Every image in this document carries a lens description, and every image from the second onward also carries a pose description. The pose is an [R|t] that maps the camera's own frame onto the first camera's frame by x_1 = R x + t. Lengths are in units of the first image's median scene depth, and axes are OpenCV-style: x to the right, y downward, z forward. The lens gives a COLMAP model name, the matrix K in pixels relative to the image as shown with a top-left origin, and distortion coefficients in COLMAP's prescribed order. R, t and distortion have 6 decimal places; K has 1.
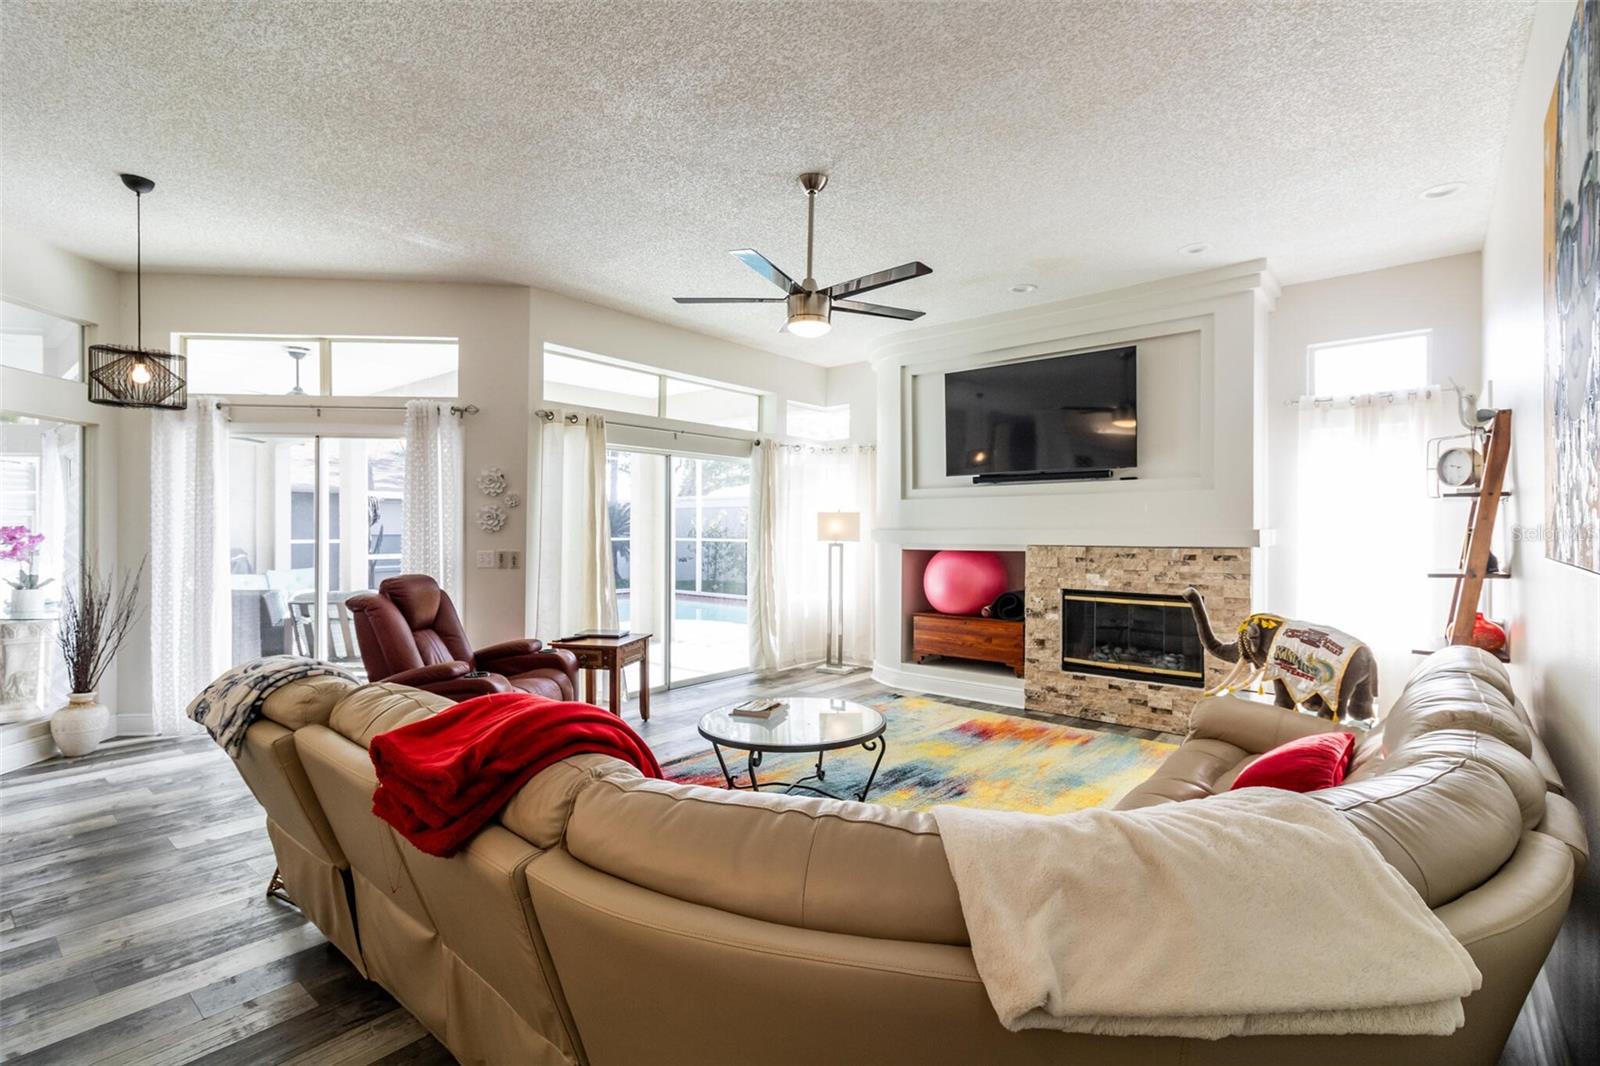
lens RADIAL K [[743.3, 0, 797.5], [0, 743.3, 529.0], [0, 0, 1]] dist [0.008498, -0.000688]
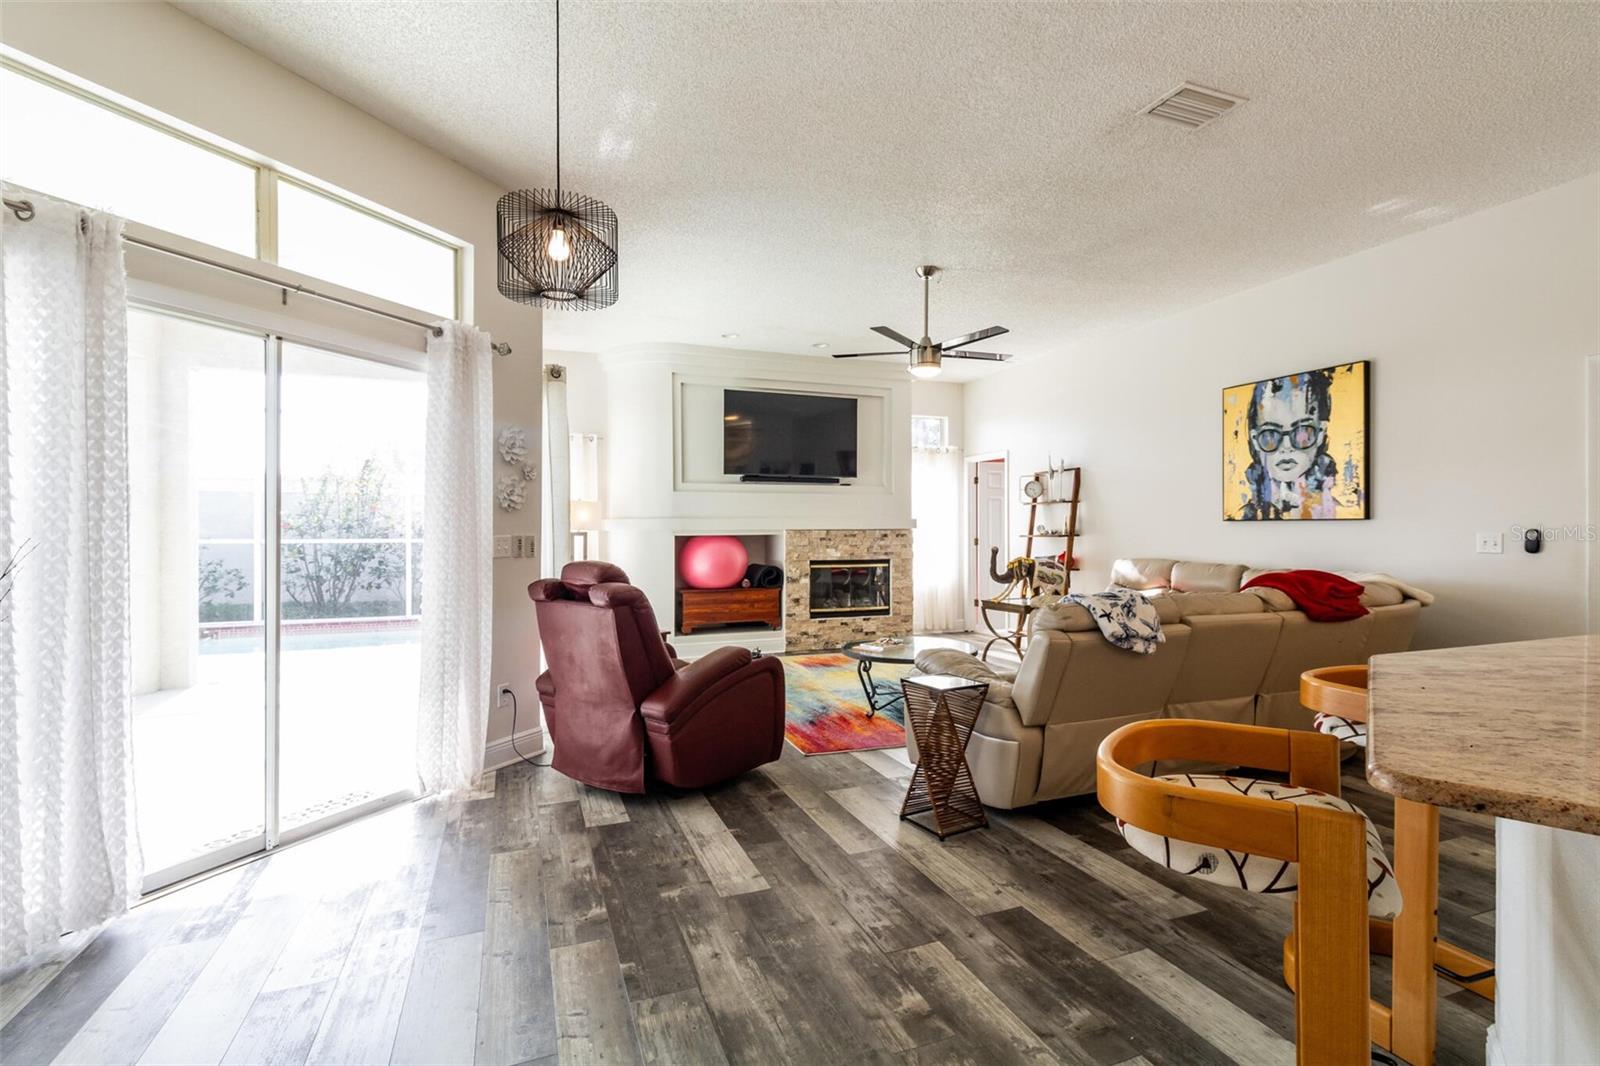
lens RADIAL K [[743.3, 0, 808.5], [0, 743.3, 528.7], [0, 0, 1]] dist [0.008498, -0.000688]
pose [[0.474699, 0.000851, 0.880148, -0.894662], [0.004350, 0.999985, -0.003313, 0.025245], [-0.880138, 0.005402, 0.474688, 0.341551]]
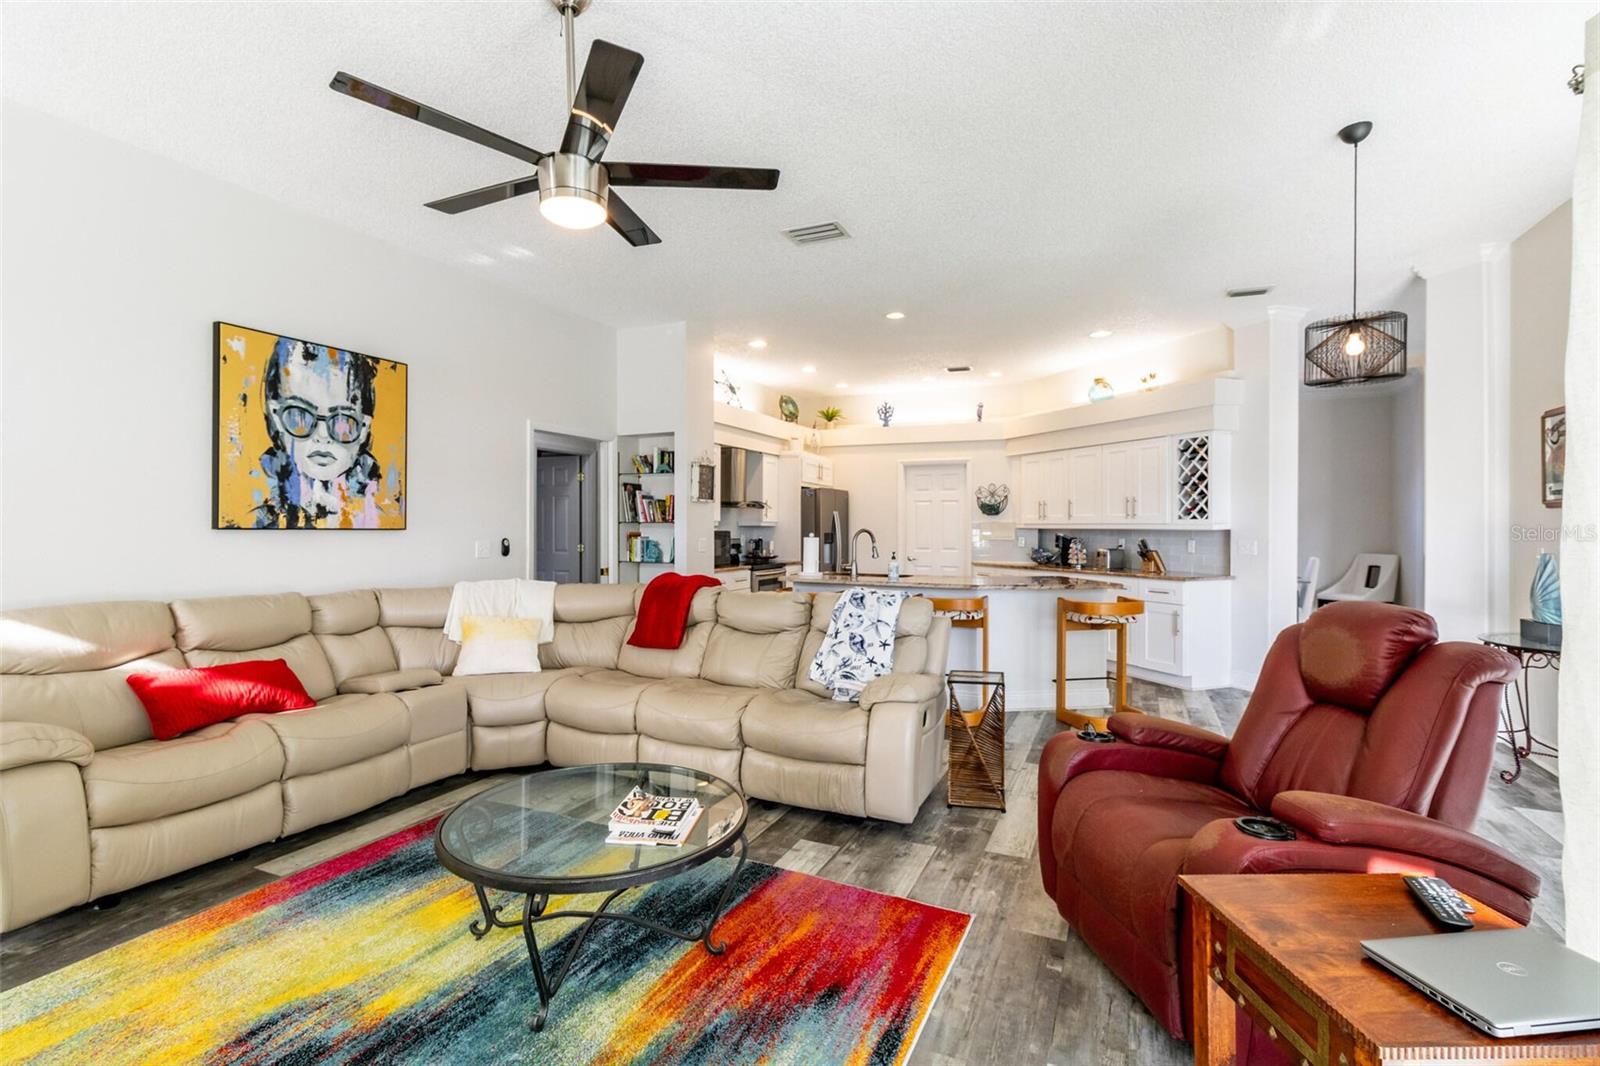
lens RADIAL K [[743.3, 0, 799.0], [0, 743.3, 526.5], [0, 0, 1]] dist [0.008498, -0.000688]
pose [[-0.962285, -0.001573, -0.272040, 0.000409], [-0.002455, 0.999993, 0.002903, 0.007229], [0.272034, 0.003461, -0.962281, 1.121807]]
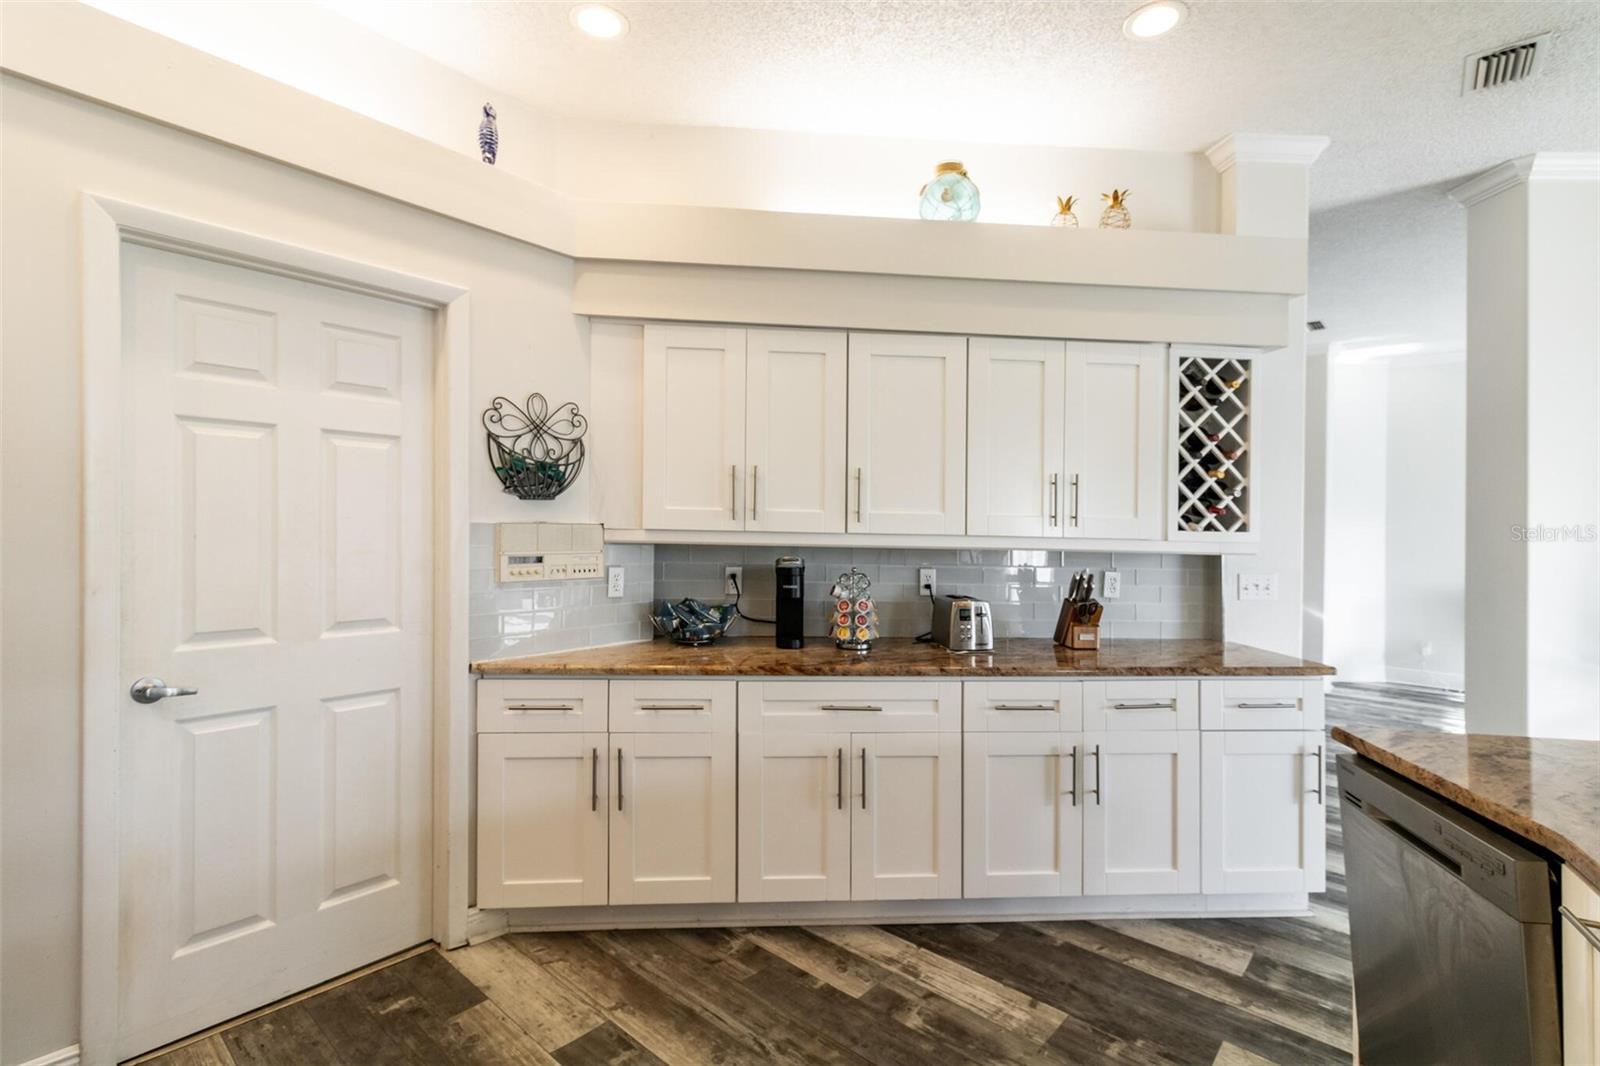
lens RADIAL K [[743.3, 0, 805.1], [0, 743.3, 530.3], [0, 0, 1]] dist [0.008498, -0.000688]
pose [[-0.018299, 0.005709, -0.999816, -0.357374], [-0.021820, 0.999743, 0.006108, -0.000076], [0.999594, 0.021927, -0.018170, -0.115508]]
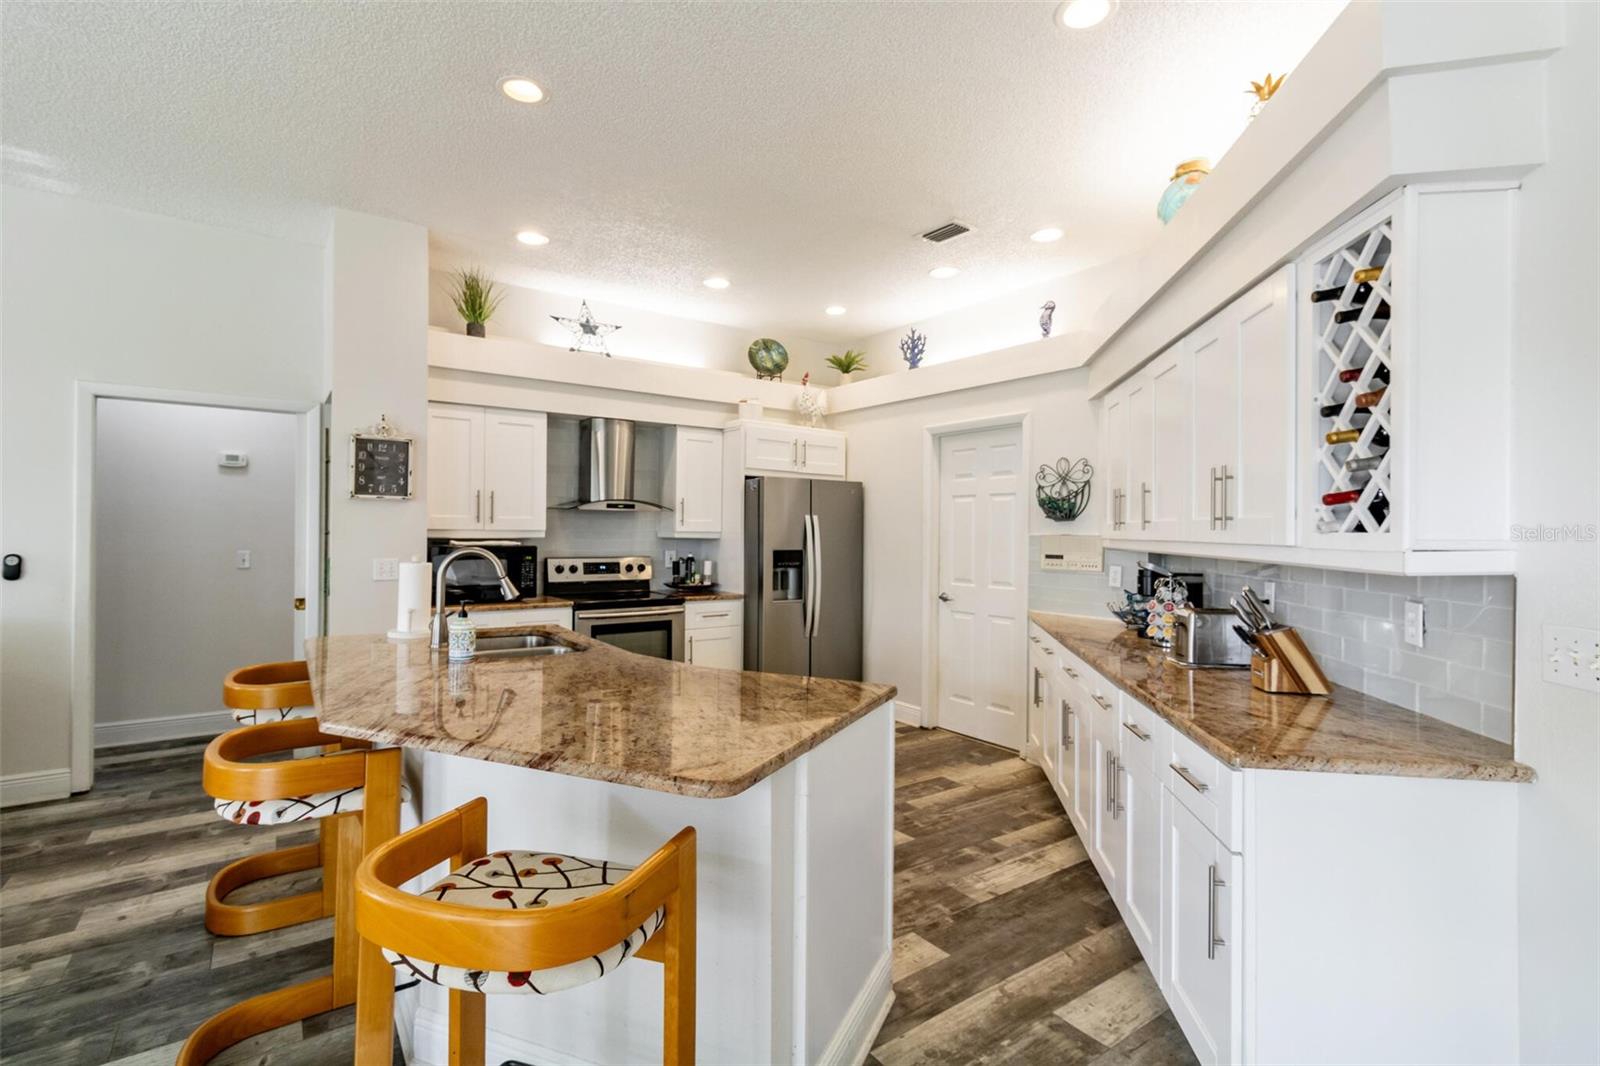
lens RADIAL K [[743.3, 0, 803.2], [0, 743.3, 536.0], [0, 0, 1]] dist [0.008498, -0.000688]
pose [[-0.970420, -0.009590, 0.241234, -0.752683], [-0.007799, 0.999935, 0.008377, -0.001773], [-0.241298, 0.006247, -0.970431, 0.545190]]
